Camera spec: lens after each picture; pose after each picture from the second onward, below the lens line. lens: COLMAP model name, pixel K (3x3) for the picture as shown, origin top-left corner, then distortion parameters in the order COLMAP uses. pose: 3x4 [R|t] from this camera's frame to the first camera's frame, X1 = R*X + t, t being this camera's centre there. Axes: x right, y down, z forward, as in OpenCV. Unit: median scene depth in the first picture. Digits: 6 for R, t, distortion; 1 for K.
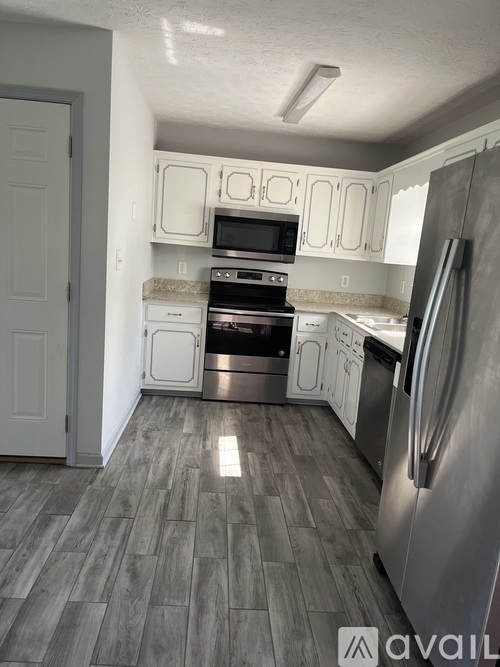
lens RADIAL K [[508.5, 0, 250.5], [0, 508.5, 334.2], [0, 0, 1]] dist [0.002384, -0.013171]
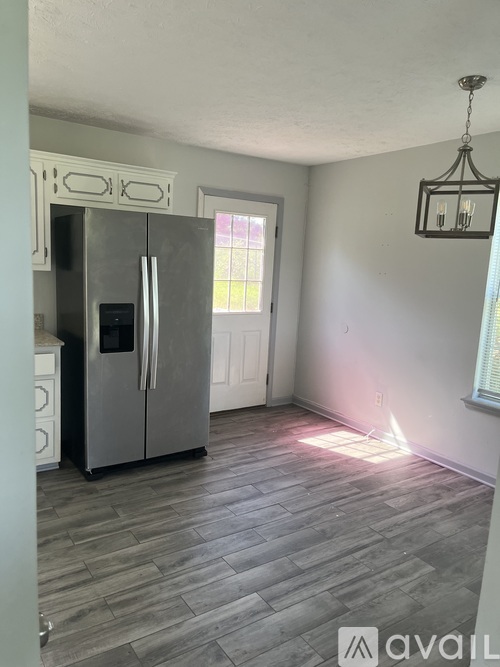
lens RADIAL K [[508.5, 0, 249.4], [0, 508.5, 334.1], [0, 0, 1]] dist [0.002384, -0.013171]
pose [[-0.500404, -0.246887, 0.829845, -1.062078], [0.067651, 0.944400, 0.321763, -0.365396], [-0.863145, 0.217152, -0.455880, 1.183562]]
